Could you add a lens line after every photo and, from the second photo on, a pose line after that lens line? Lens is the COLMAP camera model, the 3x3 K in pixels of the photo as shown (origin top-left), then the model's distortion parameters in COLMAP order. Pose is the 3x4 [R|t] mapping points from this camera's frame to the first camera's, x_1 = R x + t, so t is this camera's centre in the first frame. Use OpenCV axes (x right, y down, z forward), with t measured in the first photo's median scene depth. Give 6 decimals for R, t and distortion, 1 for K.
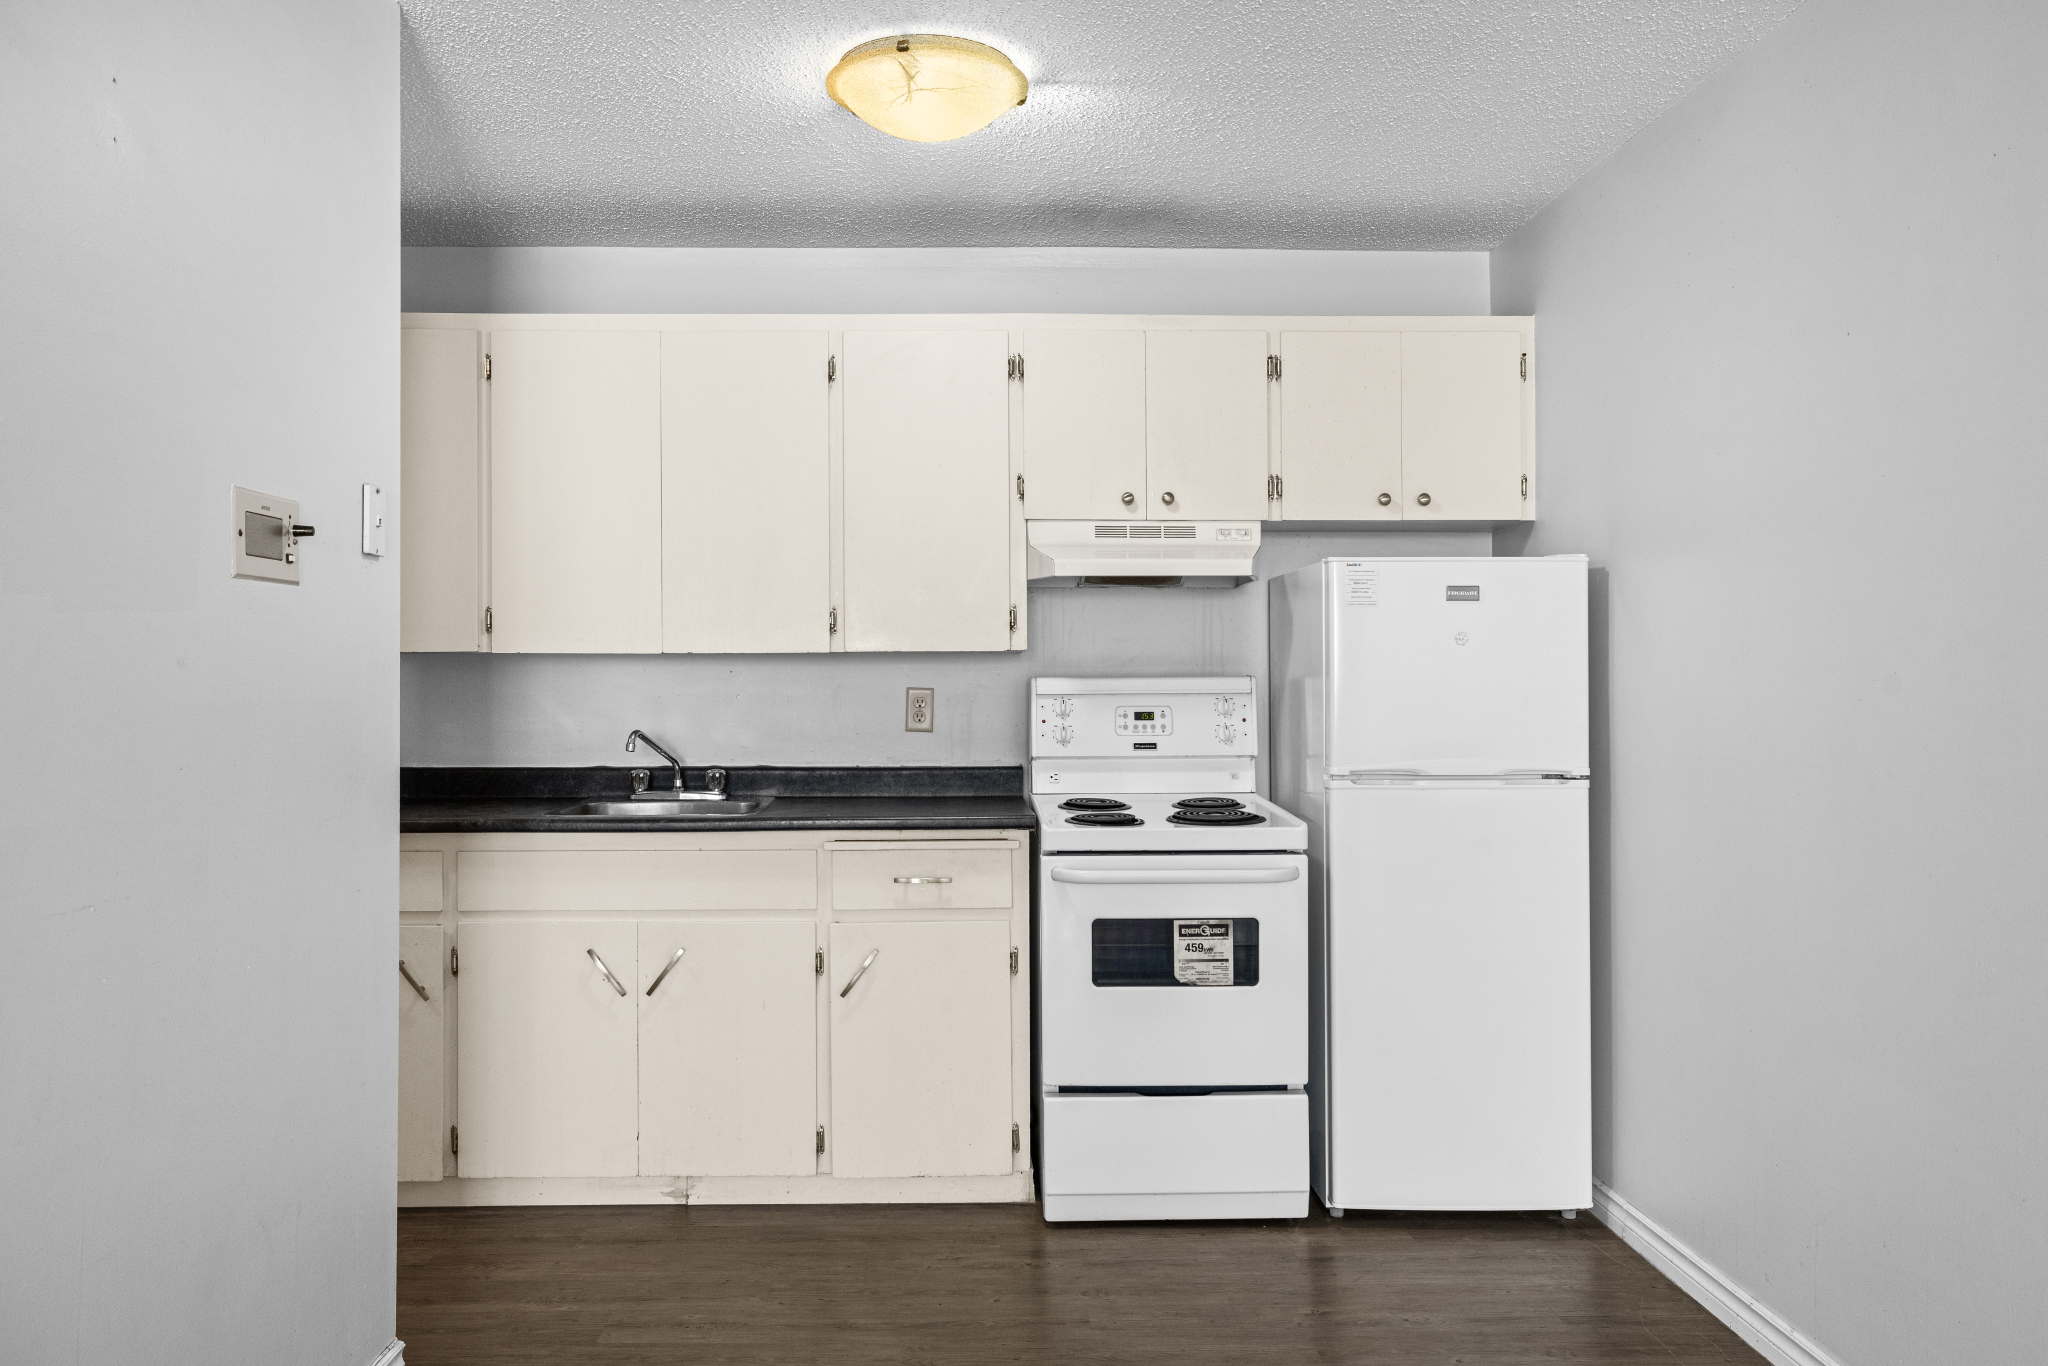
lens RADIAL K [[1603.5, 0, 1041.5], [0, 1603.5, 666.3], [0, 0, 1]] dist [-0.062310, -0.001661]
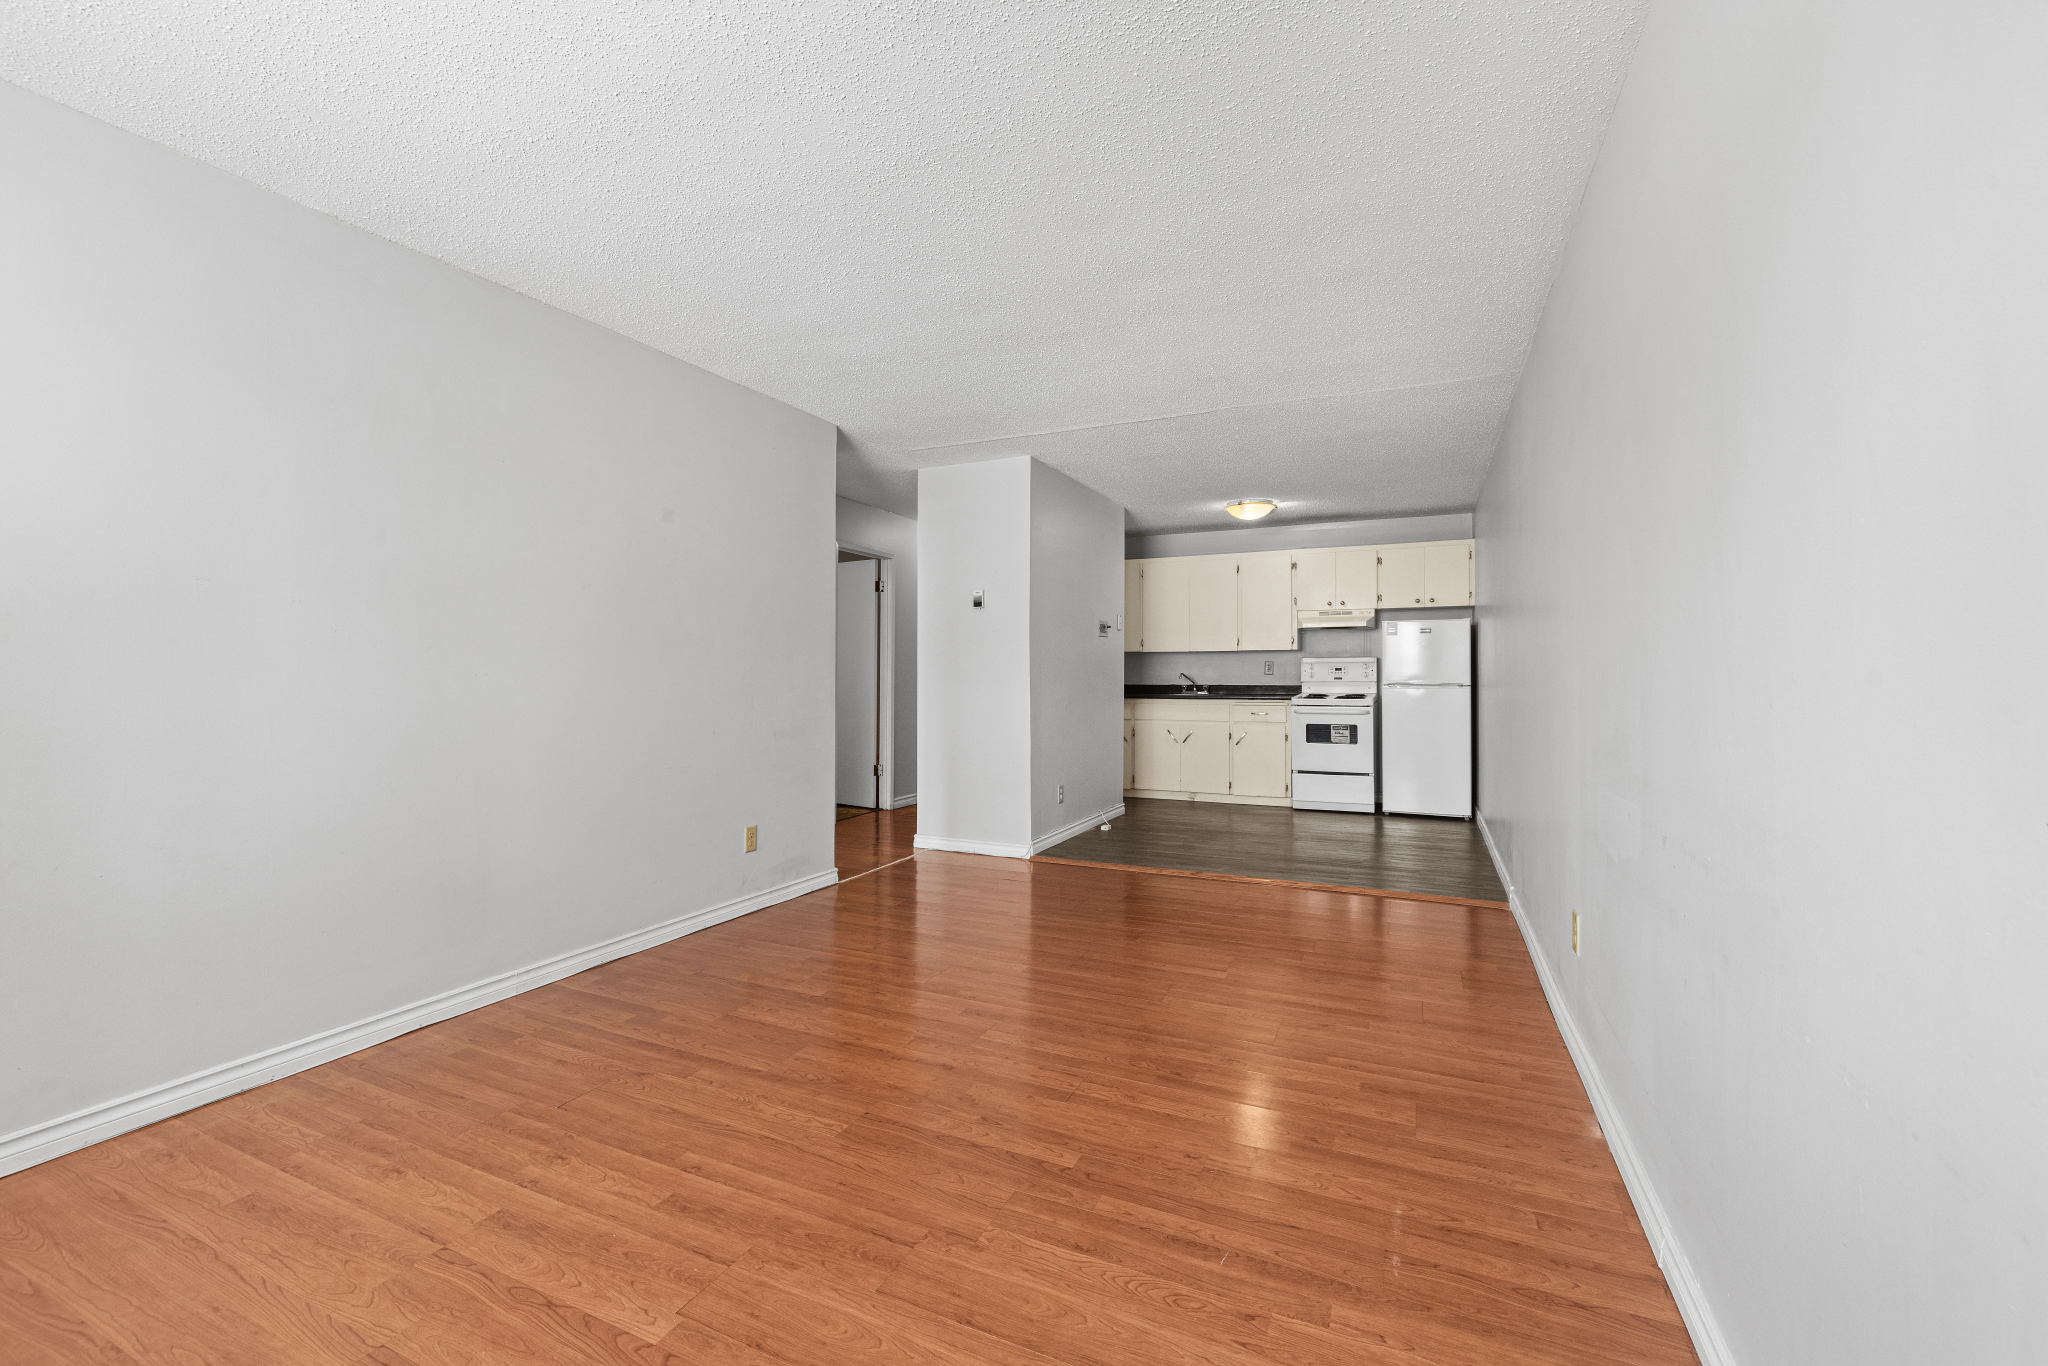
lens RADIAL K [[896.9, 0, 977.8], [0, 896.9, 671.5], [0, 0, 1]] dist [-0.004110, 0.000444]
pose [[0.866526, 0.002004, -0.499127, 0.352870], [0.001853, 0.999972, 0.007232, 0.022072], [0.499128, -0.007192, 0.866498, -0.990085]]
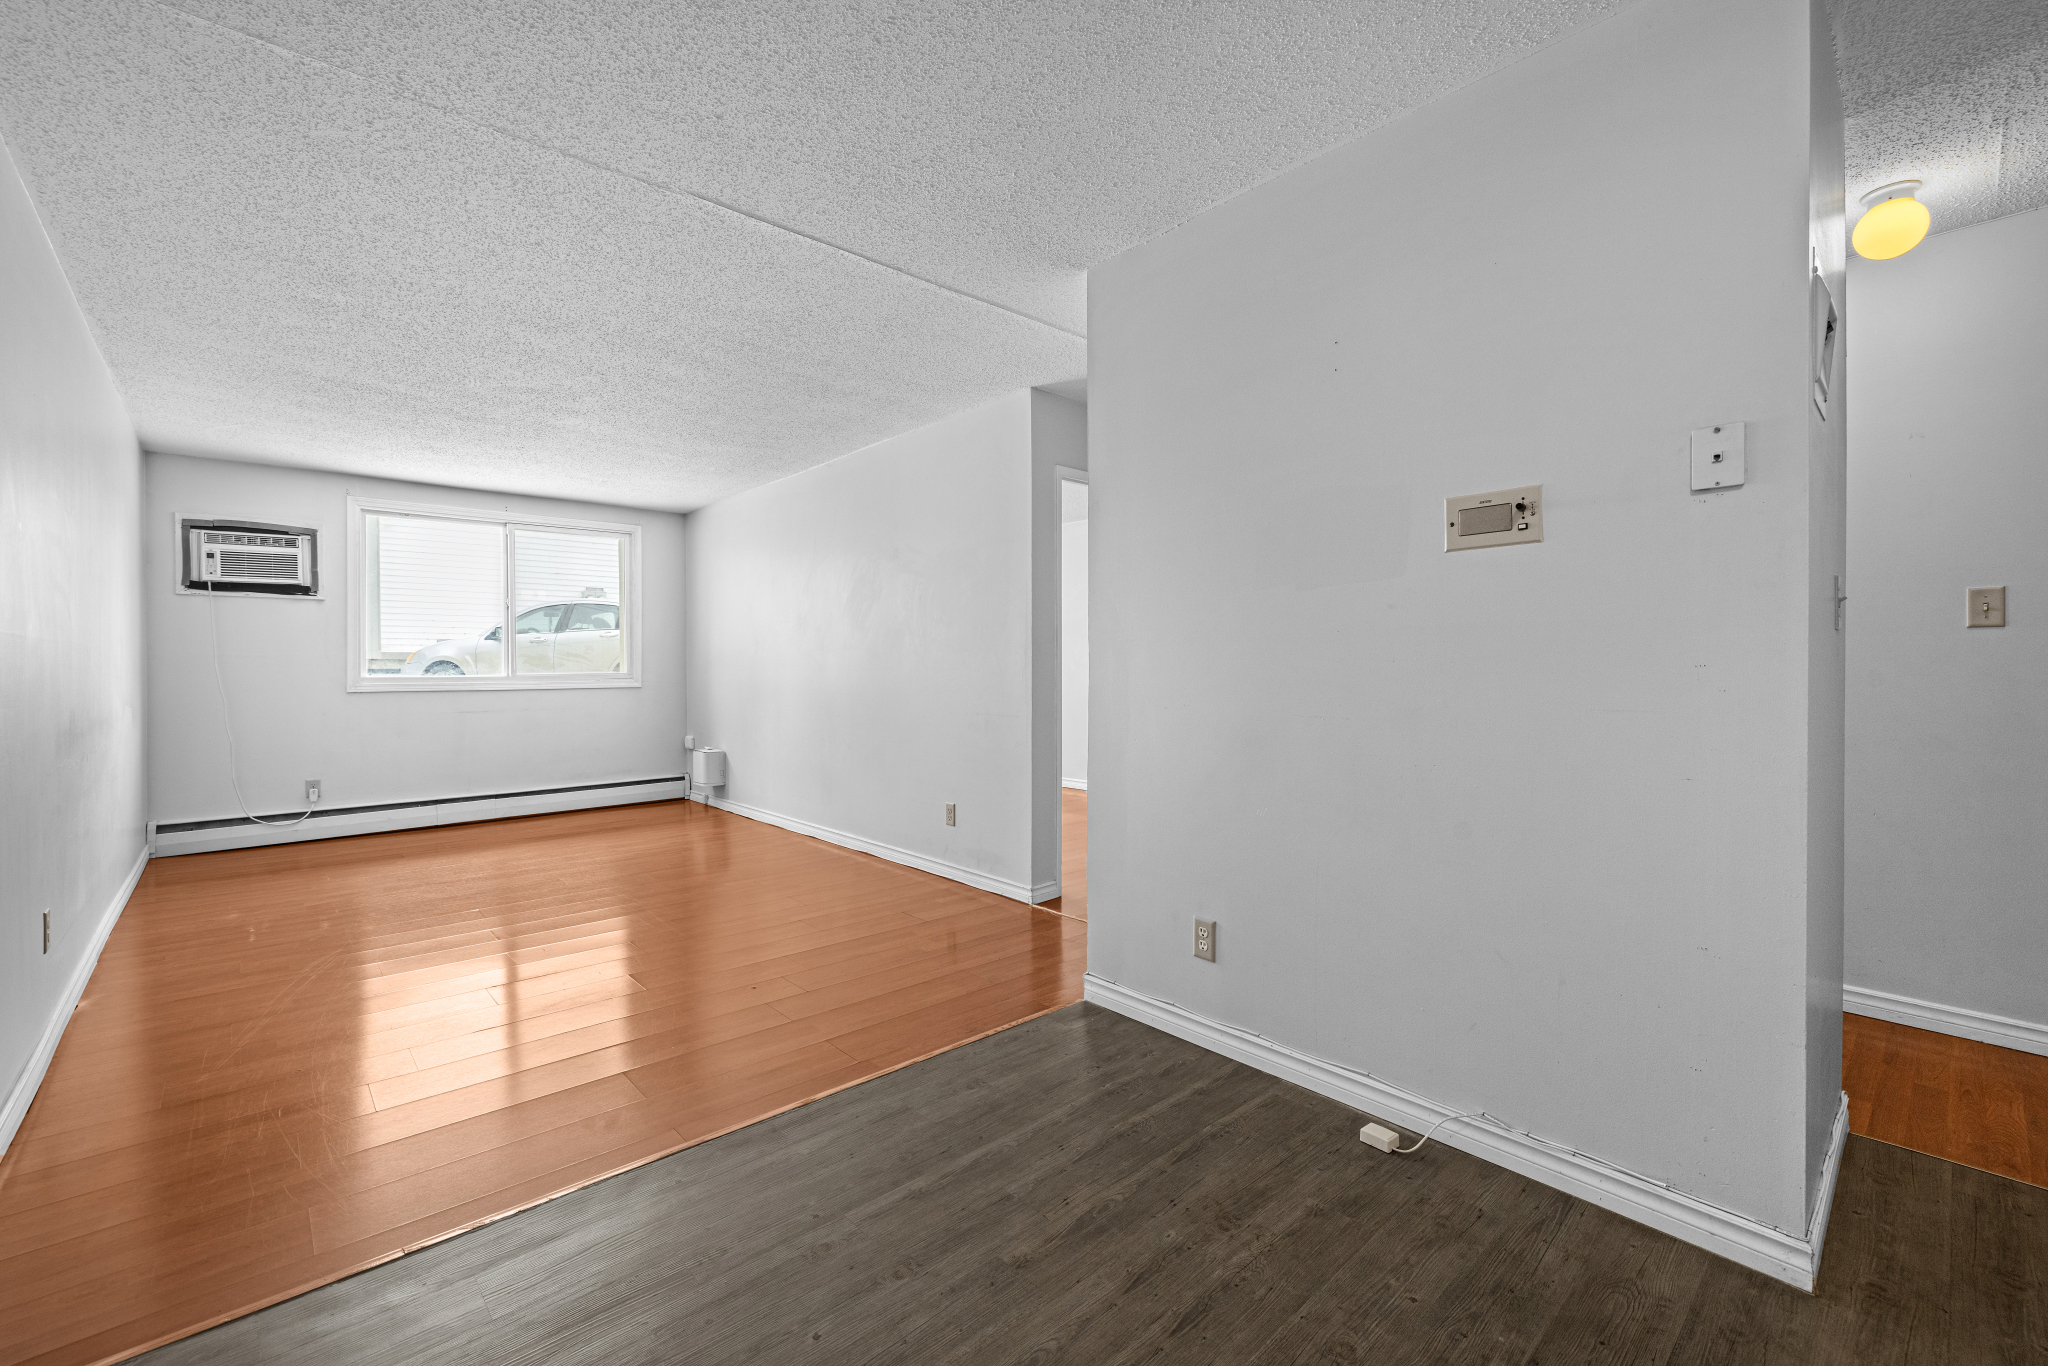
lens RADIAL K [[896.9, 0, 1028.3], [0, 896.9, 675.1], [0, 0, 1]] dist [-0.004110, 0.000444]
pose [[-0.793447, 0.007640, -0.608591, 0.234877], [0.005137, 0.999970, 0.005855, 0.036834], [0.608617, 0.001519, -0.793462, 0.784729]]
